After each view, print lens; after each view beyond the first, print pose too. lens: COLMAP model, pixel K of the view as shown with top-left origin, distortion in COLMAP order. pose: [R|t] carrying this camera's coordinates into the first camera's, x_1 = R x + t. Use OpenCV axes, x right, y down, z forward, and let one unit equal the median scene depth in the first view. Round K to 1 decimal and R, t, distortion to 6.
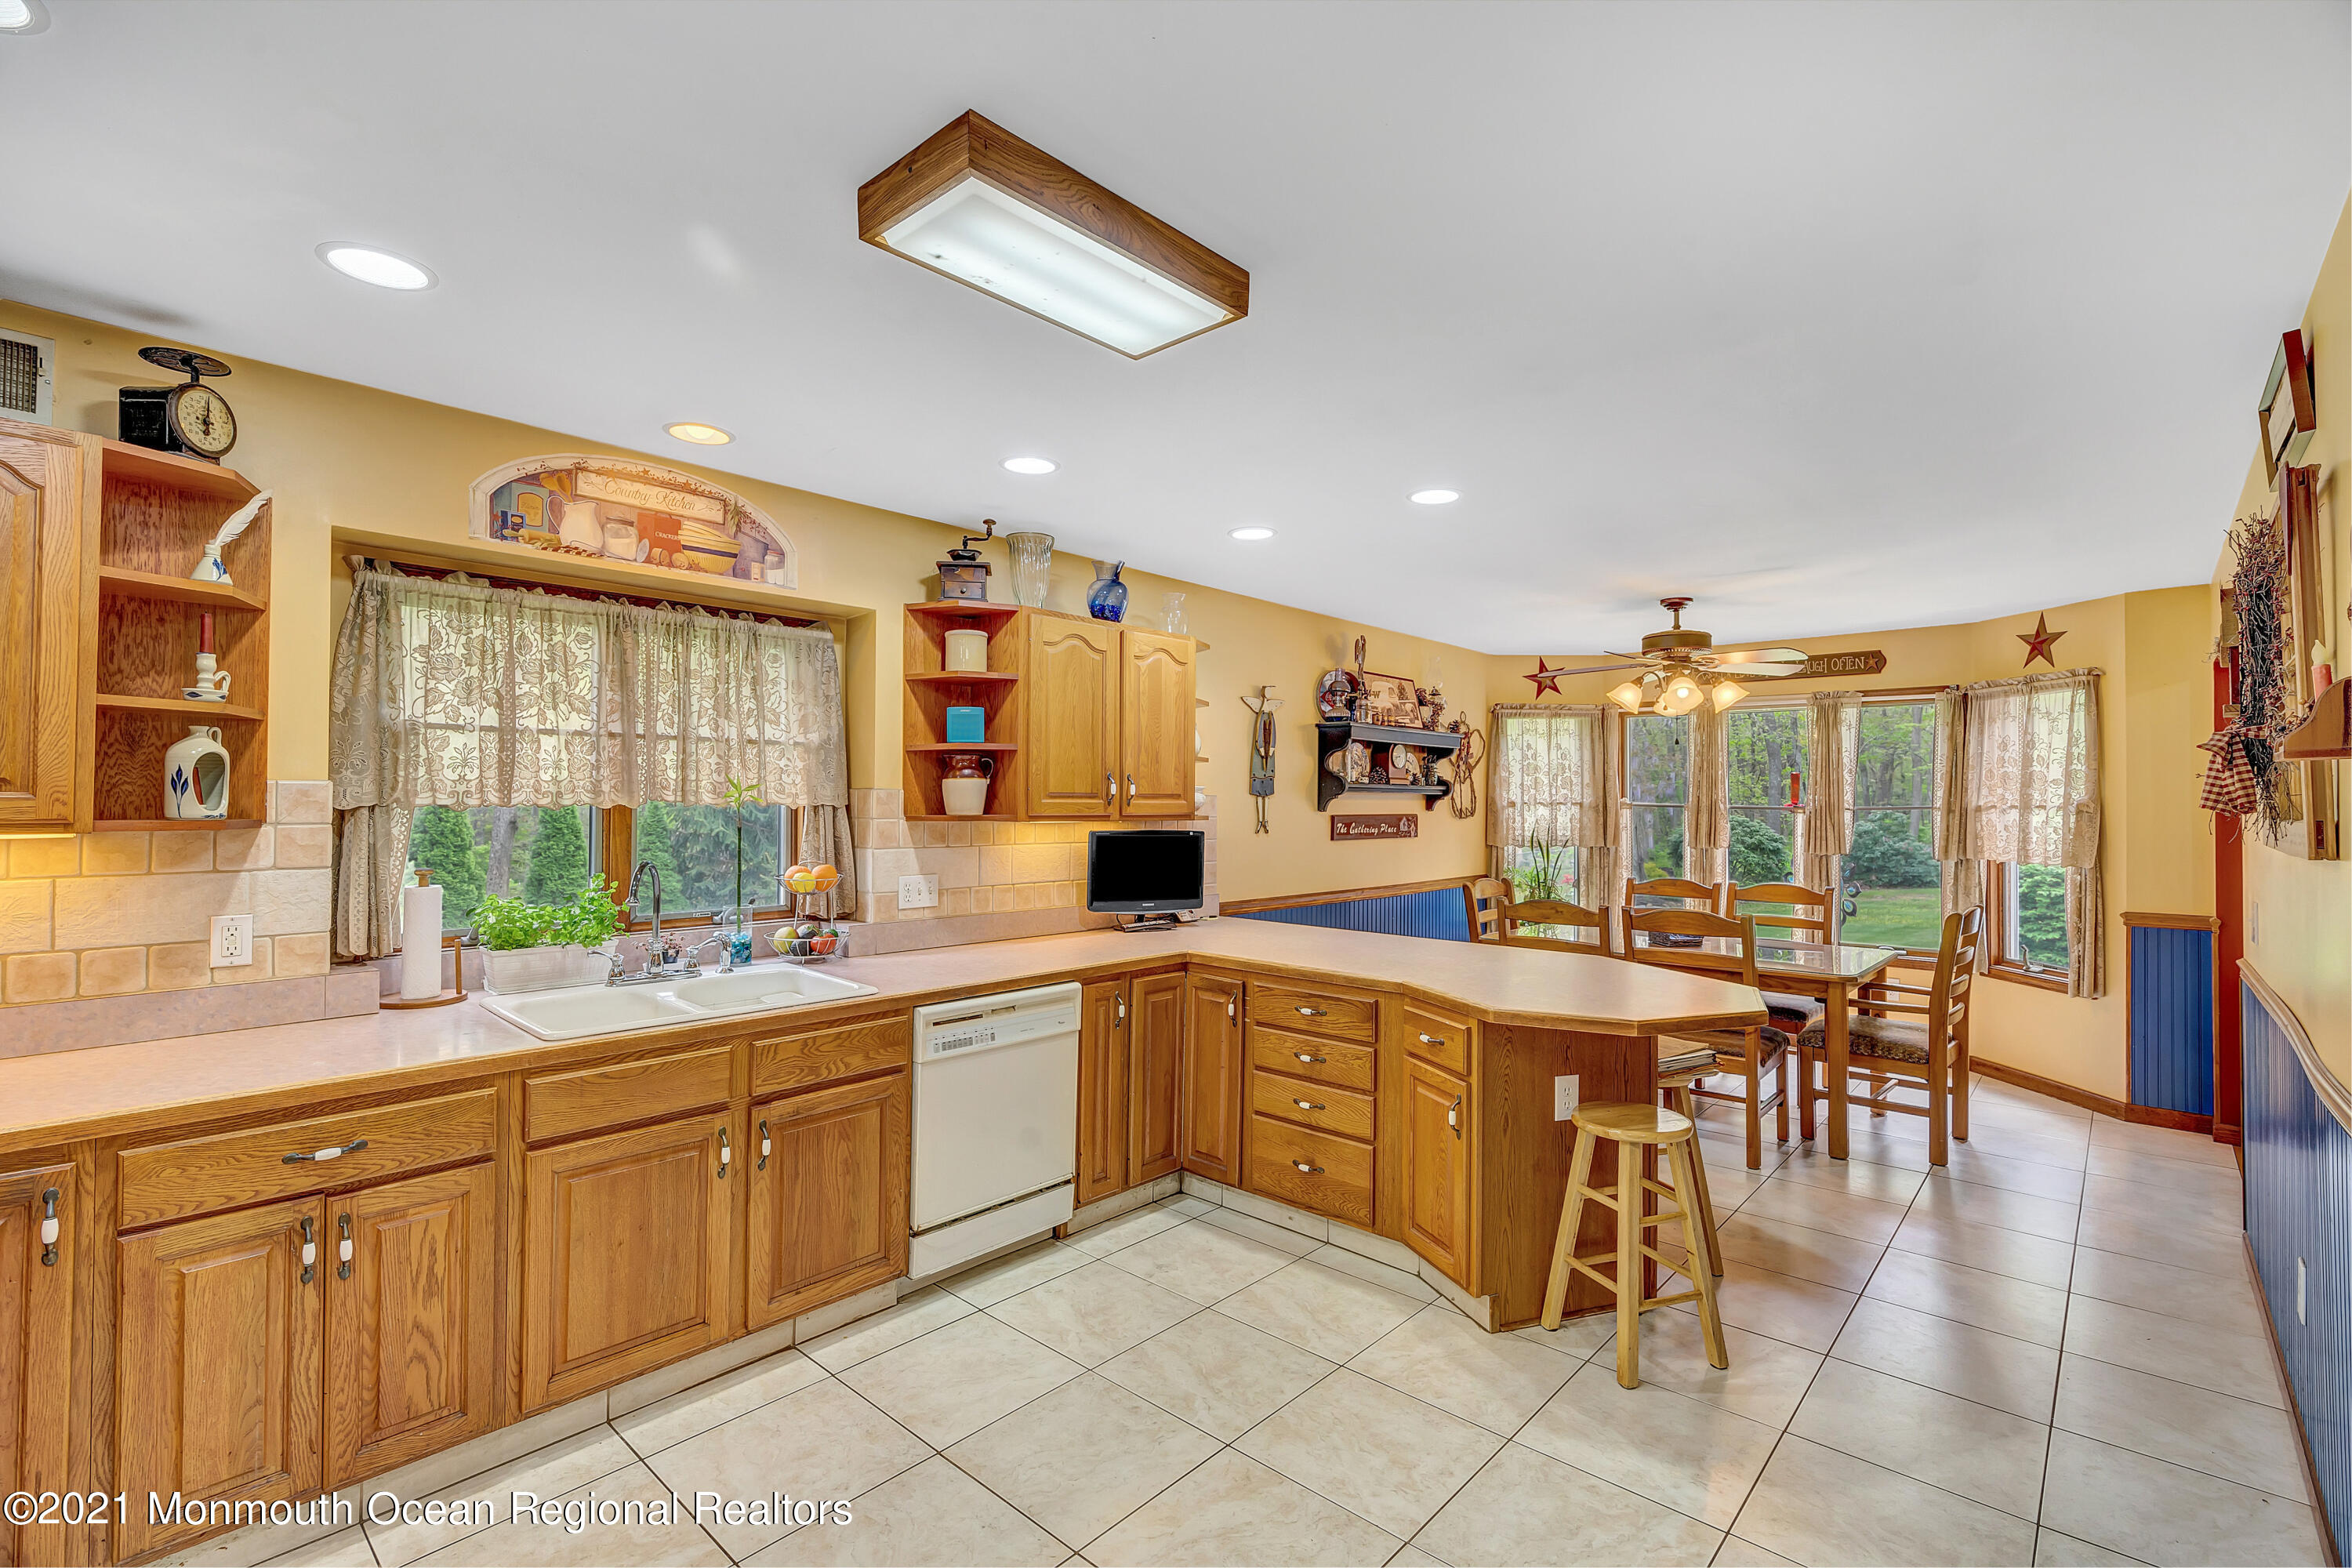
lens RADIAL K [[1060.3, 0, 1172.2], [0, 1060.3, 789.7], [0, 0, 1]] dist [-0.007788, 0.002132]
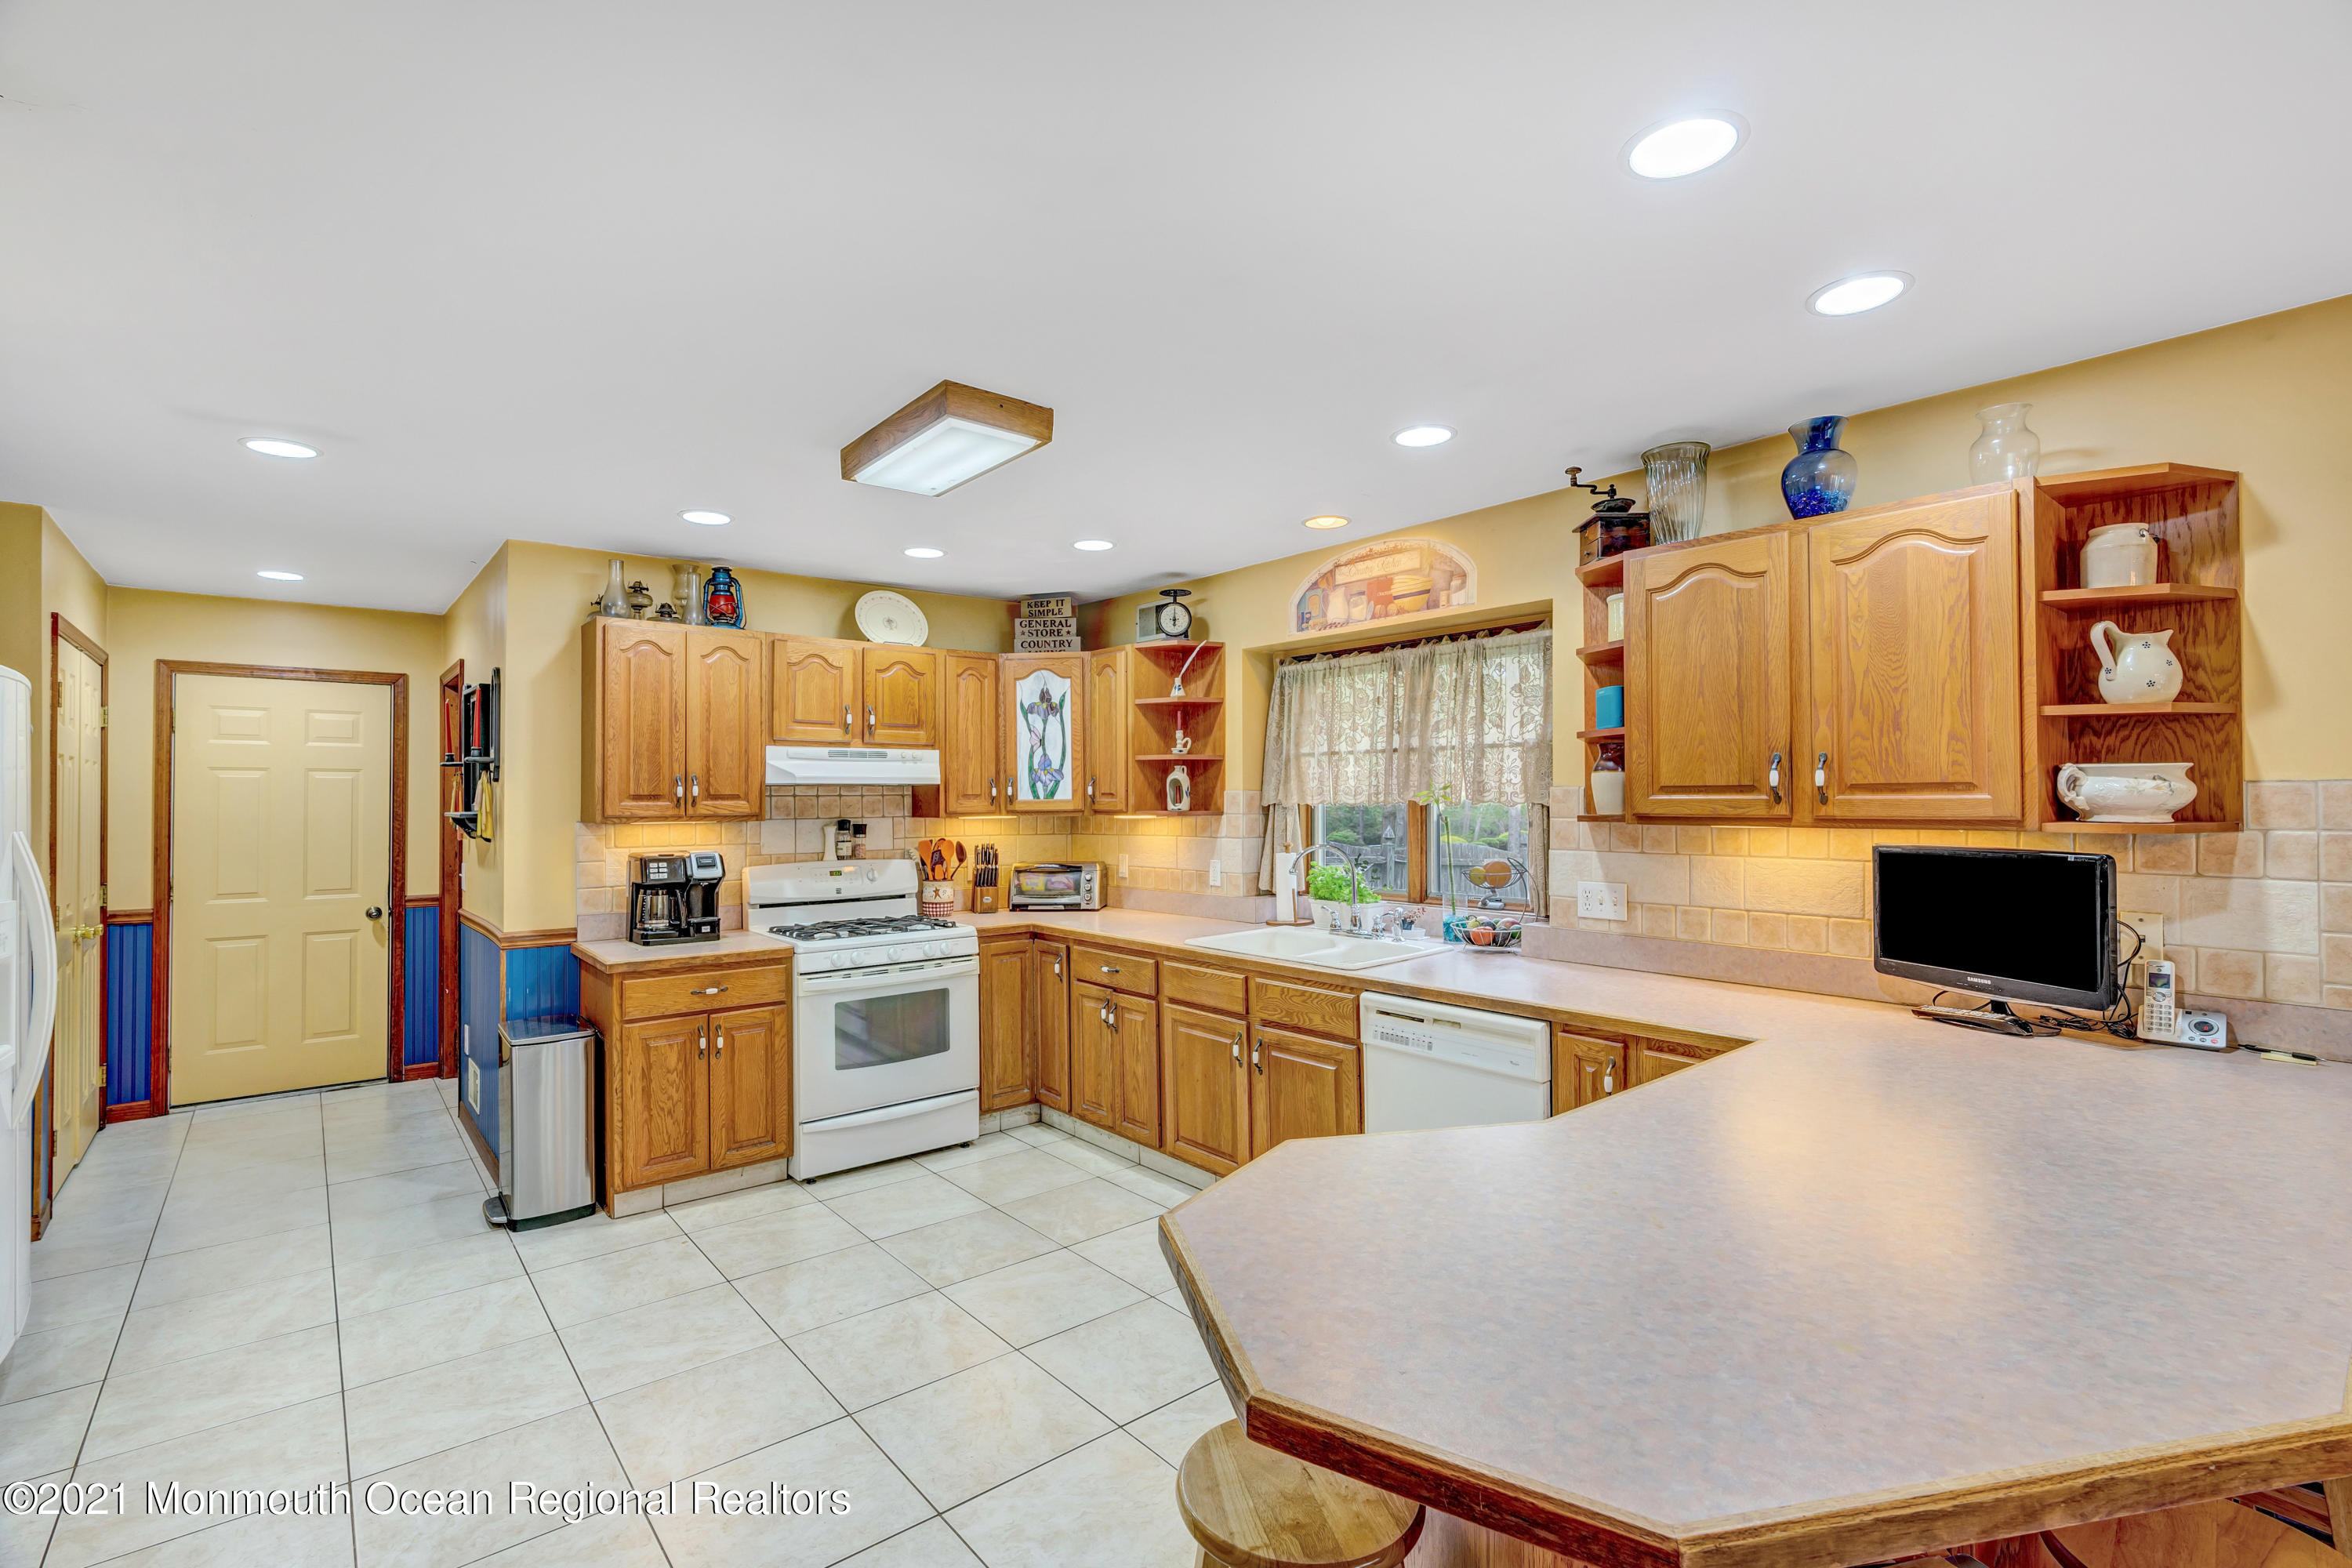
lens RADIAL K [[1060.3, 0, 1177.1], [0, 1060.3, 792.4], [0, 0, 1]] dist [-0.007788, 0.002132]
pose [[-0.137589, -0.013699, -0.990395, 0.815140], [0.013478, 0.999786, -0.015702, 0.017341], [0.990398, -0.015509, -0.137375, 0.916649]]
